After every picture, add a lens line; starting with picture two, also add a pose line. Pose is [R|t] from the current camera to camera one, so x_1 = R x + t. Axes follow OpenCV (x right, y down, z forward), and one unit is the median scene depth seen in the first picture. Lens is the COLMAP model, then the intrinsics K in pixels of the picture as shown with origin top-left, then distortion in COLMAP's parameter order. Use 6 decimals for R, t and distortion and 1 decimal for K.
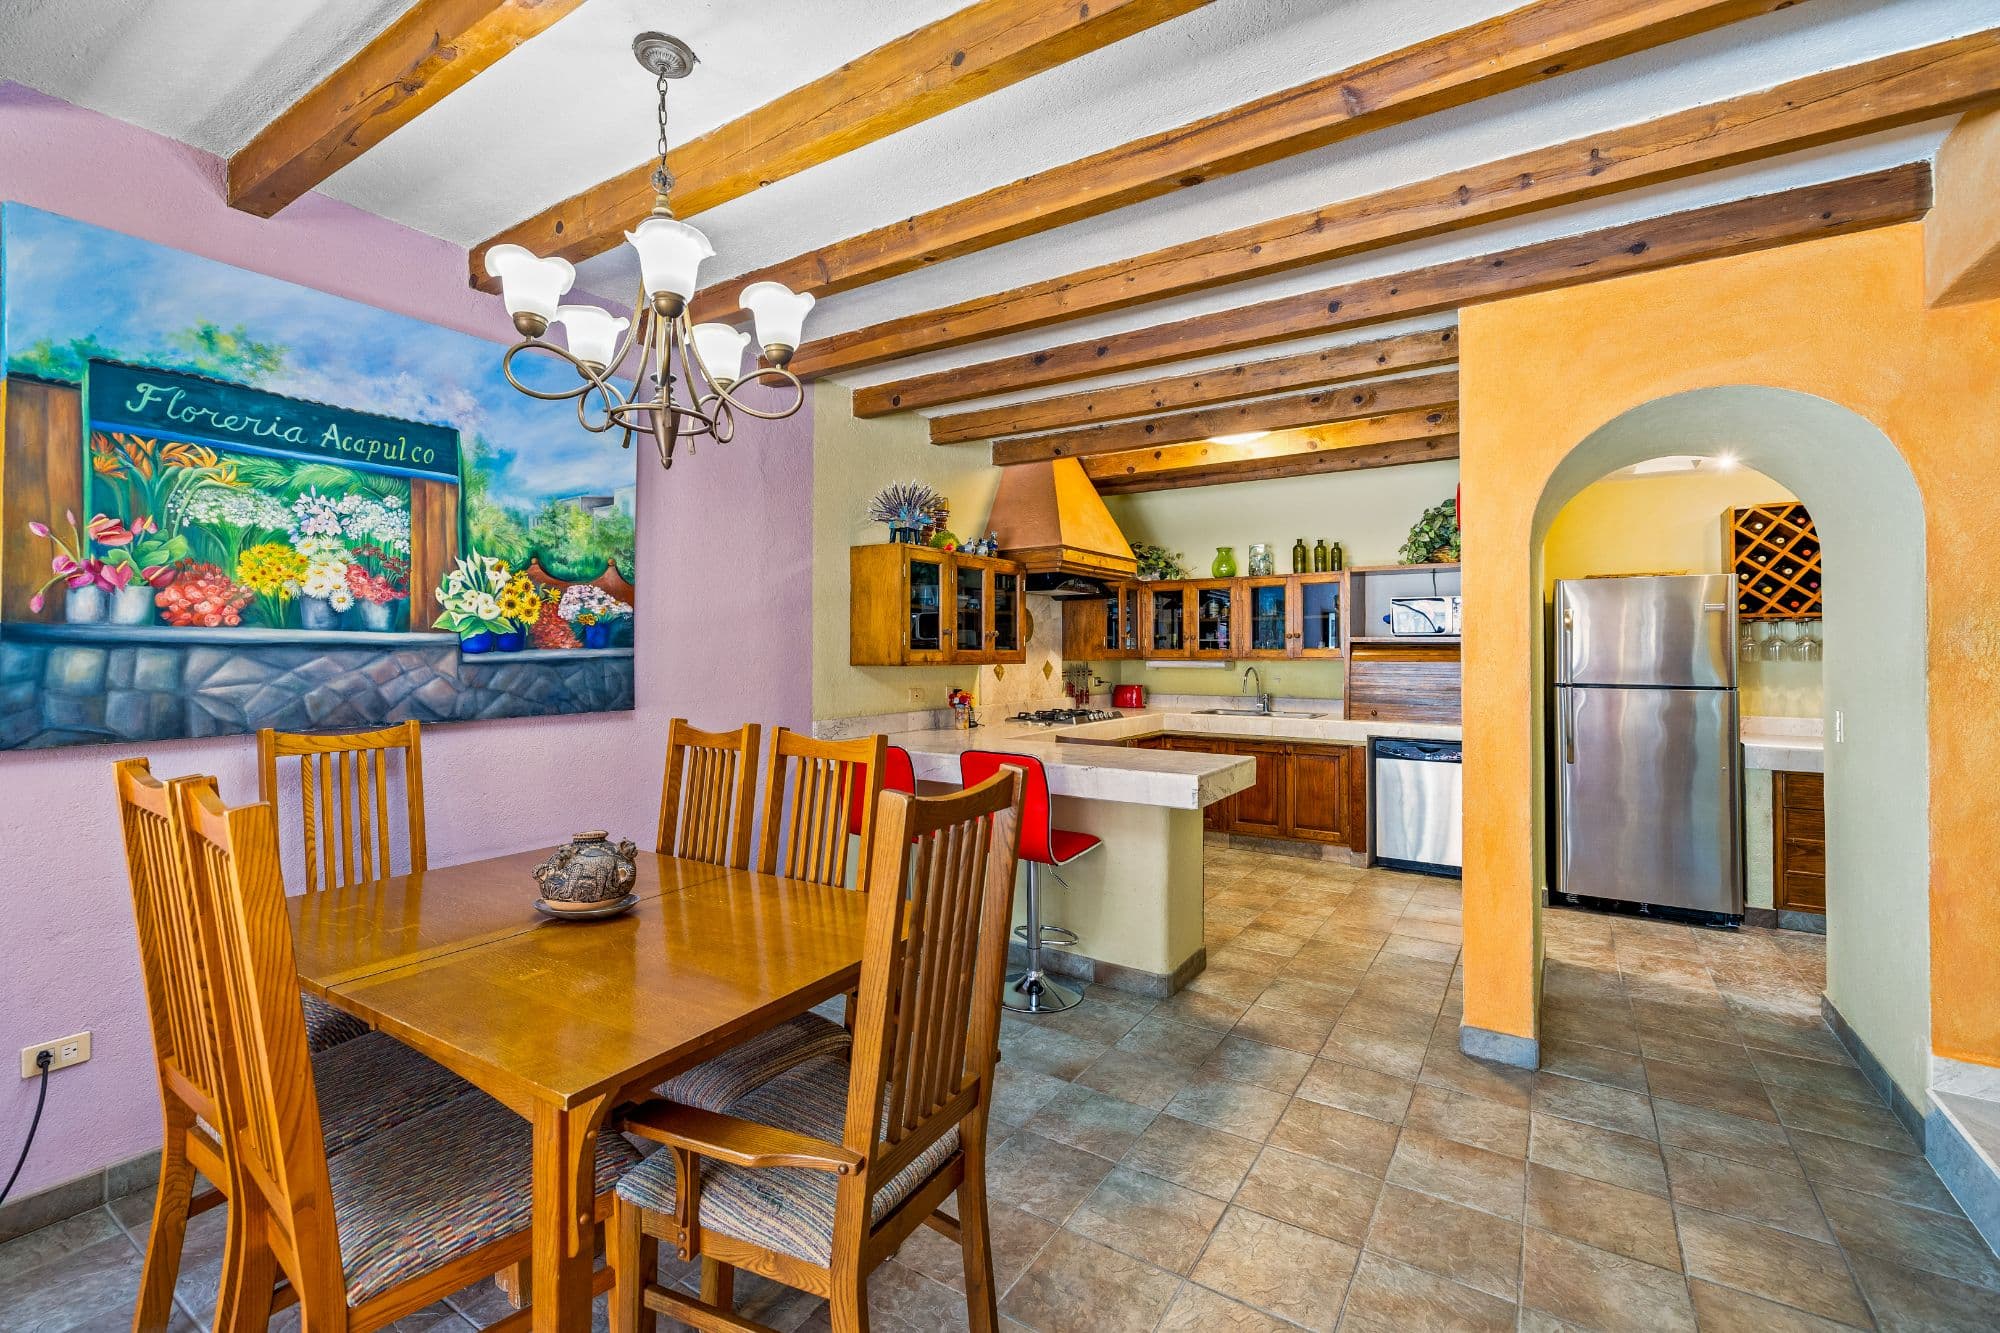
lens RADIAL K [[856.7, 0, 996.3], [0, 856.7, 654.6], [0, 0, 1]] dist [0.001778, 0.000176]
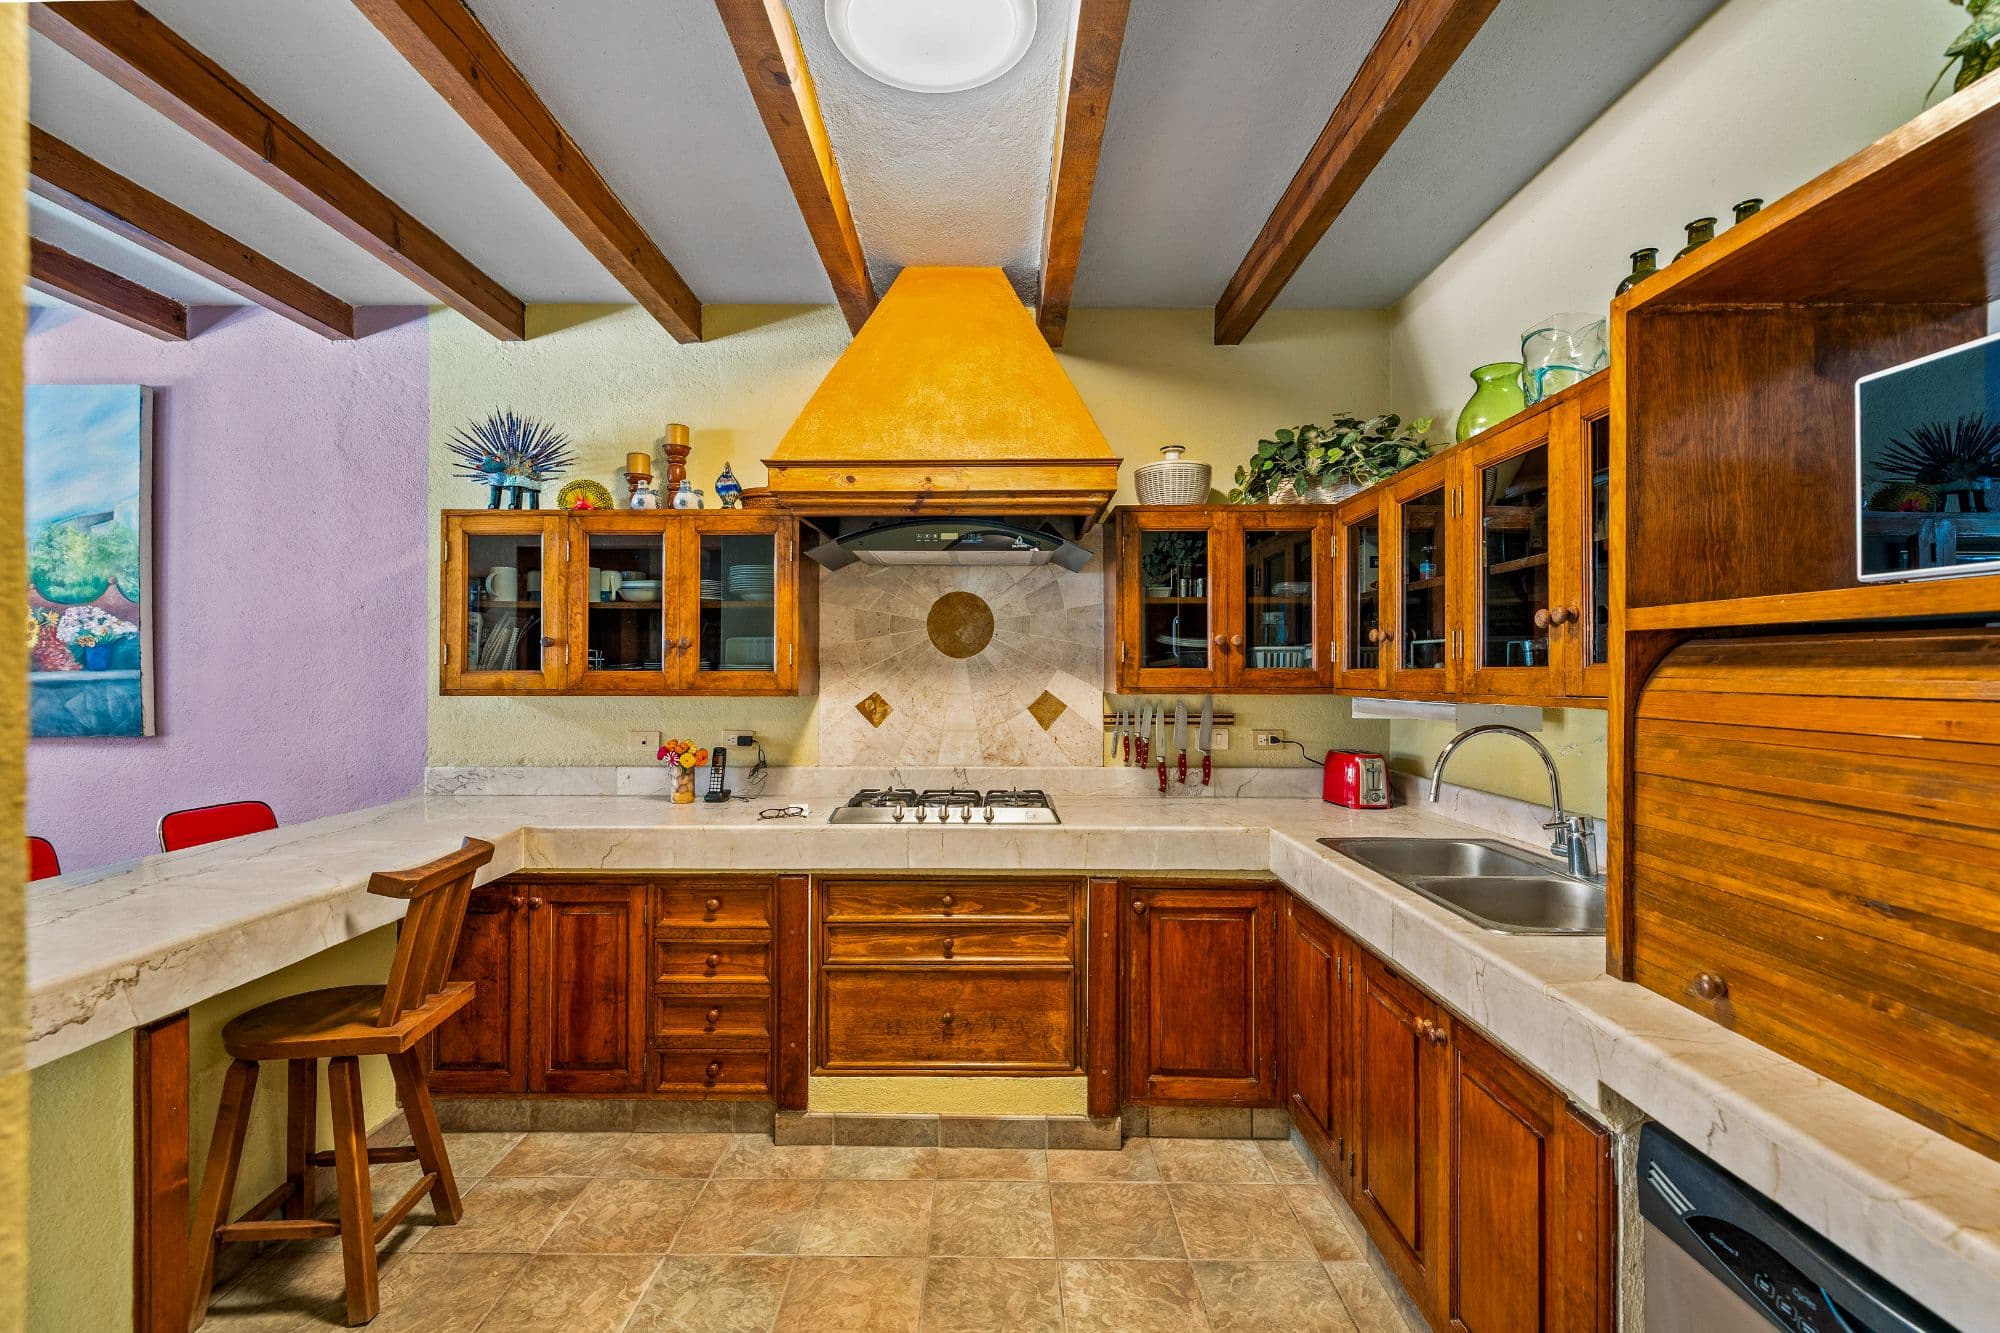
lens RADIAL K [[907.0, 0, 996.9], [0, 907.0, 670.4], [0, 0, 1]] dist [-0.003459, -0.000253]
pose [[0.531833, -0.000675, -0.846849, 0.923434], [-0.001831, 0.999996, -0.001947, -0.007365], [0.846848, 0.002586, 0.531829, 1.297346]]
